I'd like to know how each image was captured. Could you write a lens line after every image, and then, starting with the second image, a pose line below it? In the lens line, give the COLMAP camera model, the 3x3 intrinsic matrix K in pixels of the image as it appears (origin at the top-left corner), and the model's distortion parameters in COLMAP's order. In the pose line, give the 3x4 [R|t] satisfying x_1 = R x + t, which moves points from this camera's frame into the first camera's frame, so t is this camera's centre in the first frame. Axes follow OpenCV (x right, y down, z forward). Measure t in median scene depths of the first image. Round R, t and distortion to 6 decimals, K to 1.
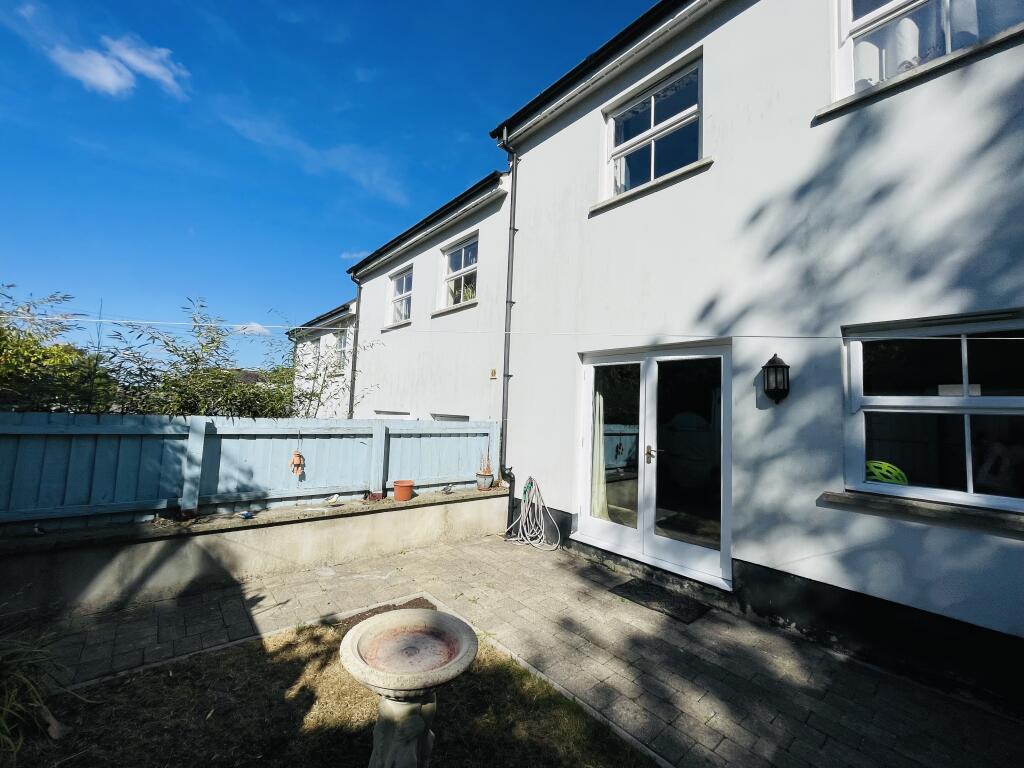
lens RADIAL K [[413.8, 0, 509.6], [0, 413.8, 381.0], [0, 0, 1]] dist [-0.000517, -0.000158]
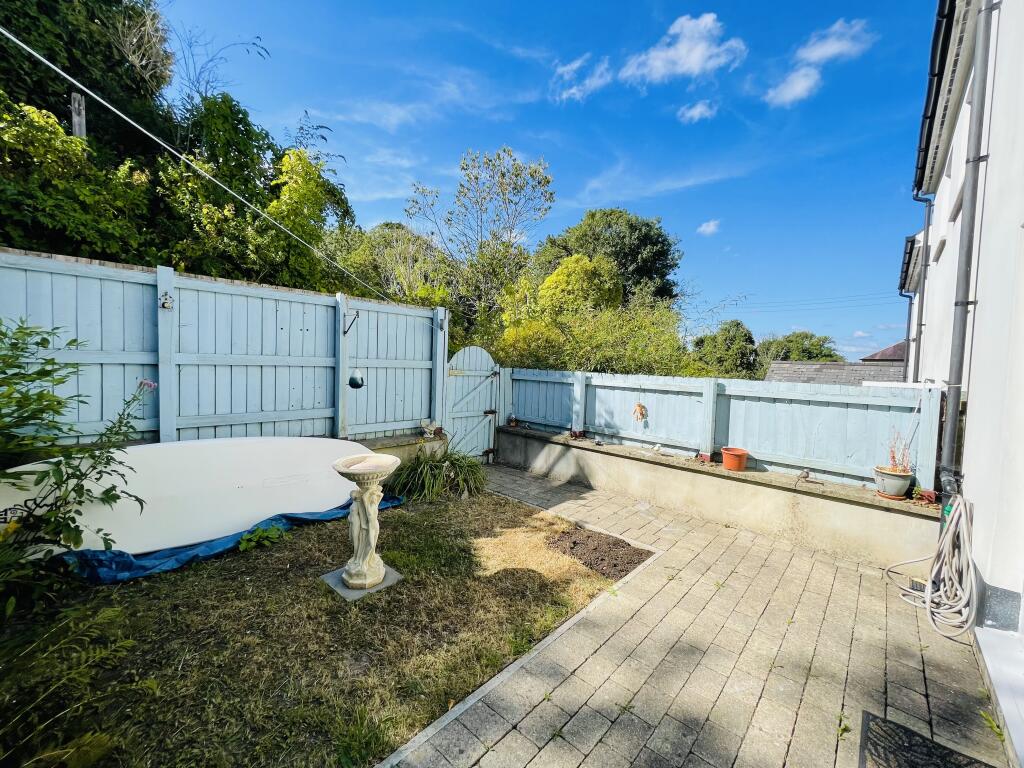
lens RADIAL K [[413.8, 0, 509.6], [0, 413.8, 381.0], [0, 0, 1]] dist [-0.000517, -0.000158]
pose [[0.119485, 0.012255, -0.992760, 0.674299], [0.045870, 0.998788, 0.017850, 0.074212], [0.991776, -0.047671, 0.118778, 0.521812]]
